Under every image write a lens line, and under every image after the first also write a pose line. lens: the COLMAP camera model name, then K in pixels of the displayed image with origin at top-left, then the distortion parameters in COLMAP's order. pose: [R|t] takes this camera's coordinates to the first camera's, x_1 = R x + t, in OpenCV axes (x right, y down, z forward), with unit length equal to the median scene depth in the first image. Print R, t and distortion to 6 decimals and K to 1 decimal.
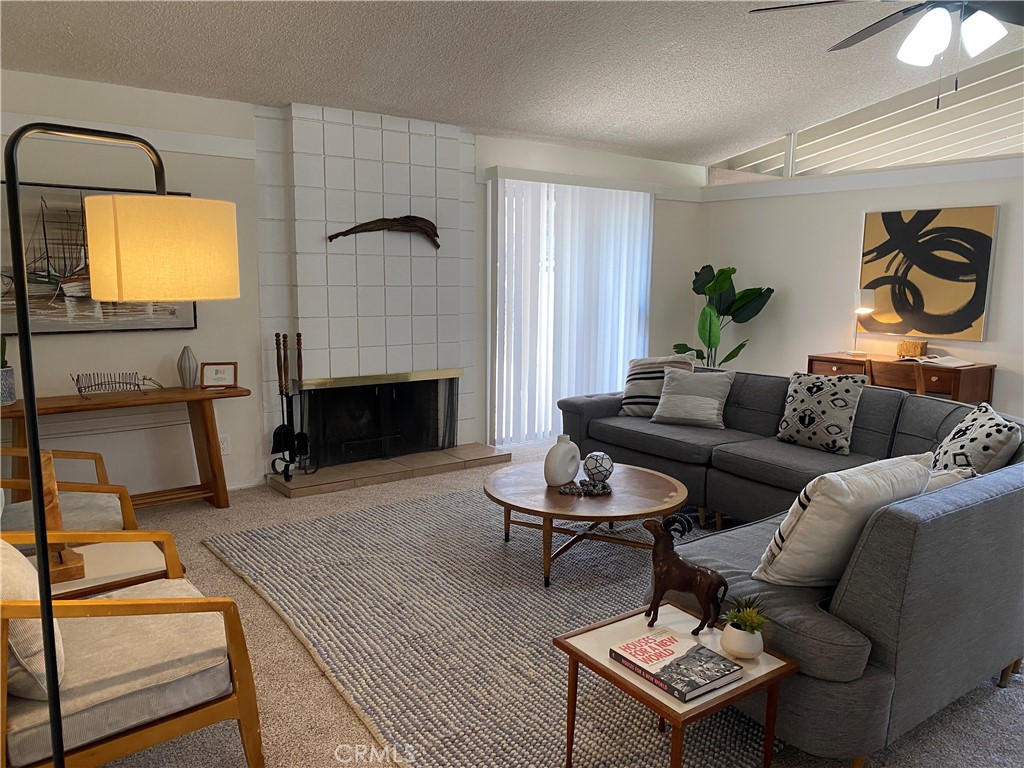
lens RADIAL K [[788.4, 0, 506.8], [0, 788.4, 375.2], [0, 0, 1]] dist [-0.002881, 0.007853]
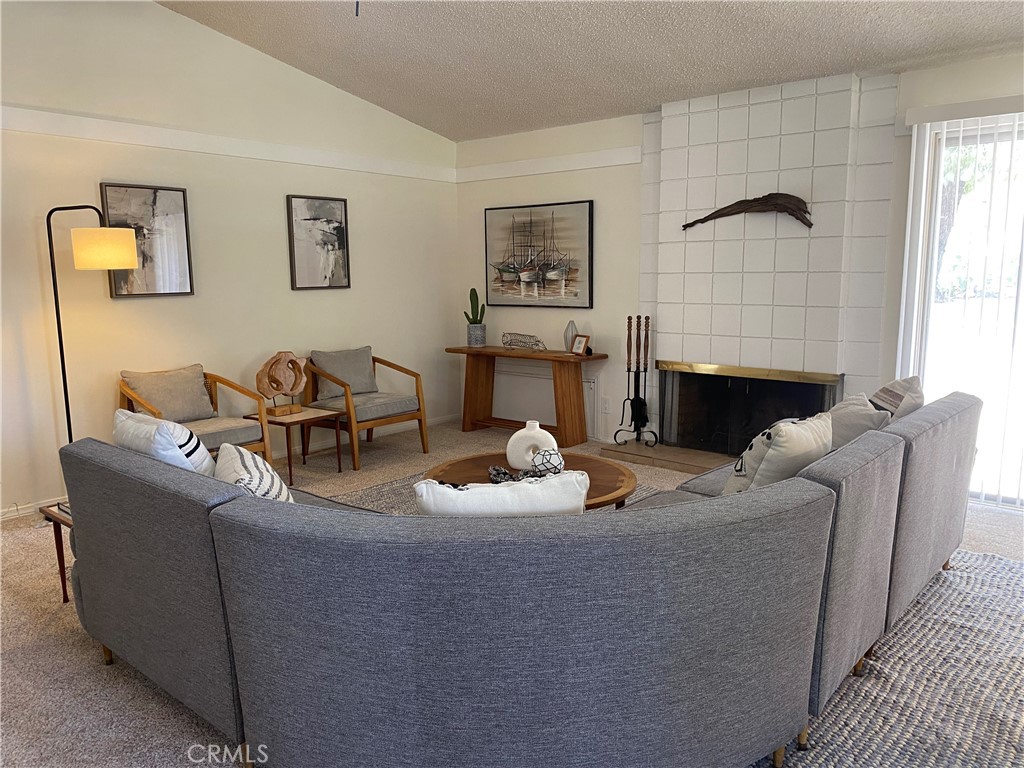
lens RADIAL K [[788.4, 0, 510.2], [0, 788.4, 387.2], [0, 0, 1]] dist [-0.002881, 0.007853]
pose [[0.187896, 0.126601, -0.973996, 0.798326], [-0.115906, 0.987587, 0.106008, -0.051019], [0.975326, 0.092974, 0.200237, 0.614037]]
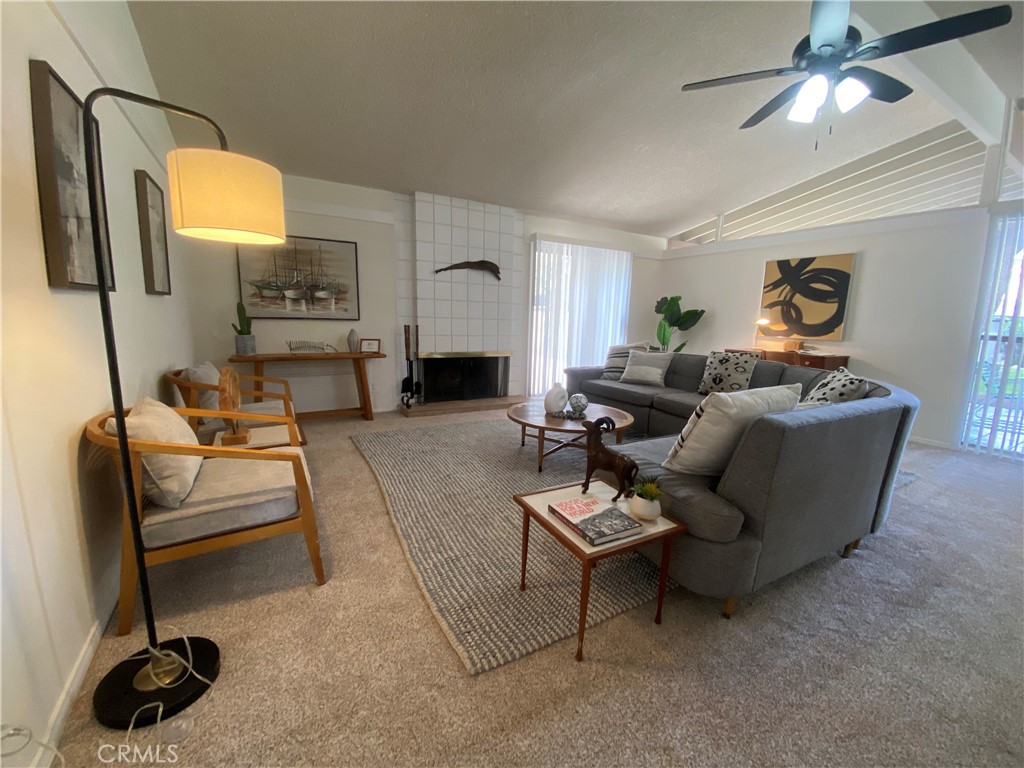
lens RADIAL K [[417.2, 0, 506.6], [0, 417.2, 382.3], [0, 0, 1]] dist [-0.001591, -0.005957]
pose [[0.990925, 0.035900, -0.129532, 0.061062], [-0.032944, 0.999147, 0.024893, 0.045692], [0.130315, -0.020400, 0.991263, 0.104292]]
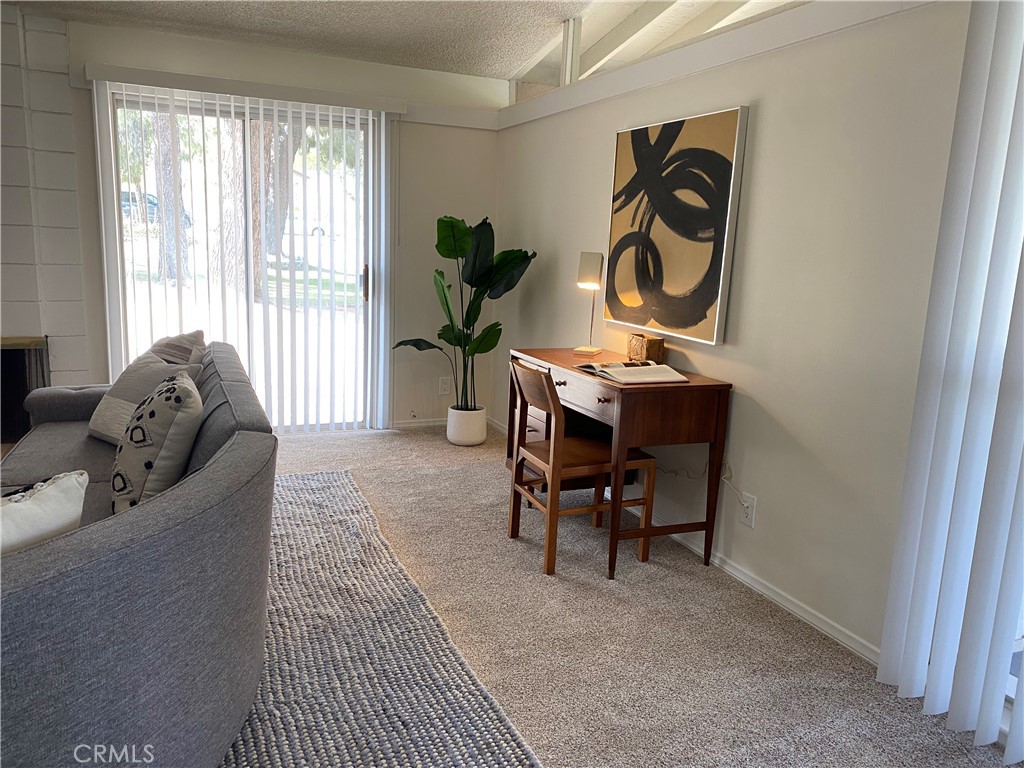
lens RADIAL K [[788.4, 0, 509.7], [0, 788.4, 392.8], [0, 0, 1]] dist [-0.002881, 0.007853]
pose [[0.972071, 0.077276, -0.221601, 0.656938], [-0.066277, 0.996191, 0.056662, -0.032532], [0.225136, -0.040392, 0.973490, 0.434435]]
